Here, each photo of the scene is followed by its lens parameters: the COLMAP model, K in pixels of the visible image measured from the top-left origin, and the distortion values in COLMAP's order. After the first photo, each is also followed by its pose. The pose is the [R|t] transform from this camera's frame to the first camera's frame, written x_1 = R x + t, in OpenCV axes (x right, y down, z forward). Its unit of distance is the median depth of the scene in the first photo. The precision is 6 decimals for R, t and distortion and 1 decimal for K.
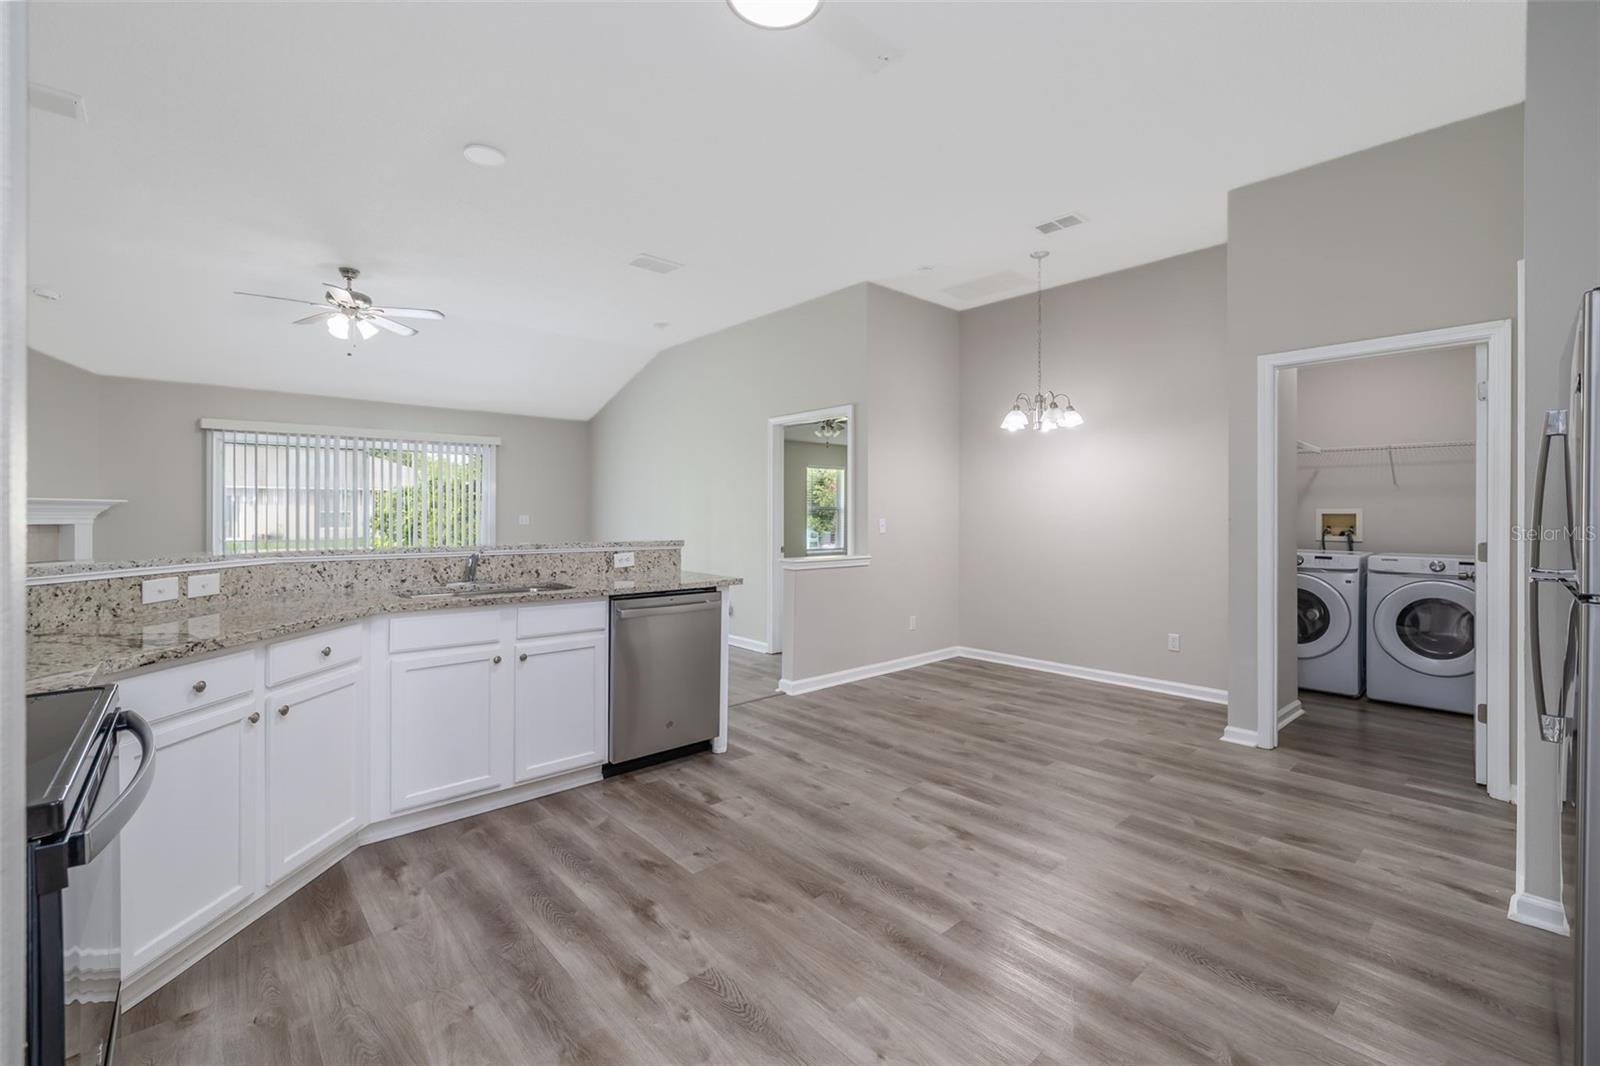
lens RADIAL K [[677.5, 0, 805.3], [0, 677.5, 520.3], [0, 0, 1]] dist [-0.000949, 0.000450]
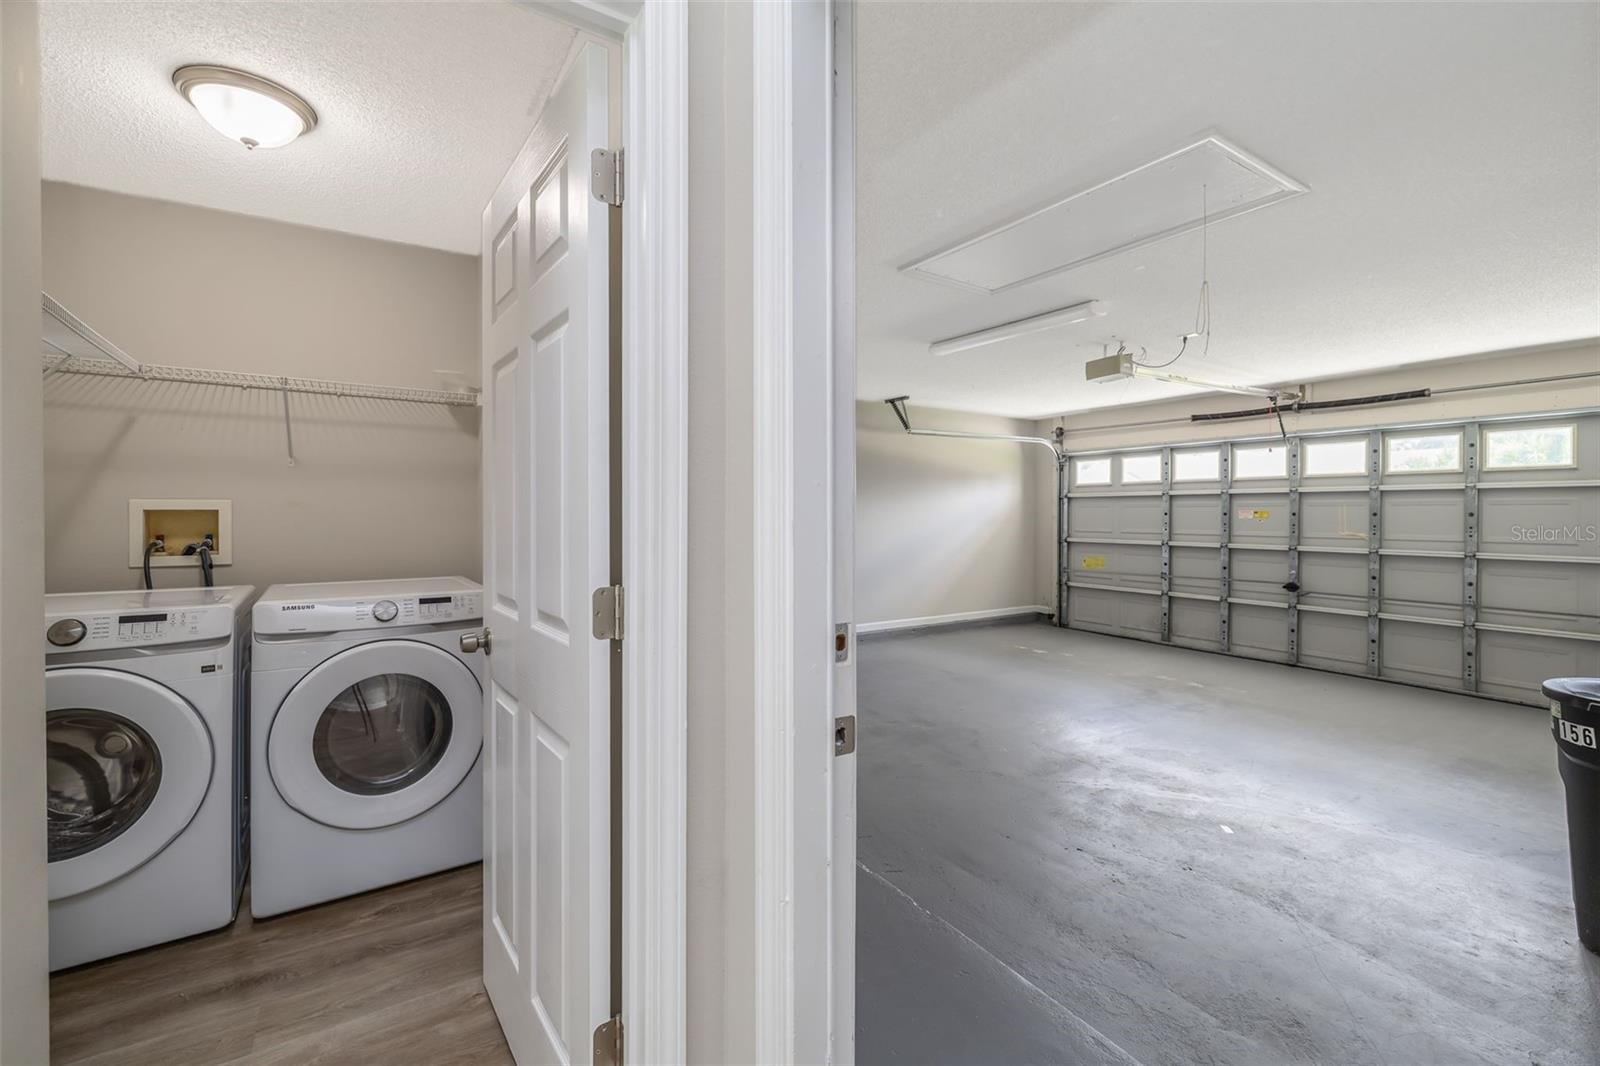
lens RADIAL K [[677.5, 0, 805.4], [0, 677.5, 519.9], [0, 0, 1]] dist [-0.000949, 0.000450]
pose [[0.159099, 0.005173, 0.987249, 0.437855], [0.013065, 0.999888, -0.007345, 0.008168], [-0.987176, 0.014067, 0.159013, 0.554997]]
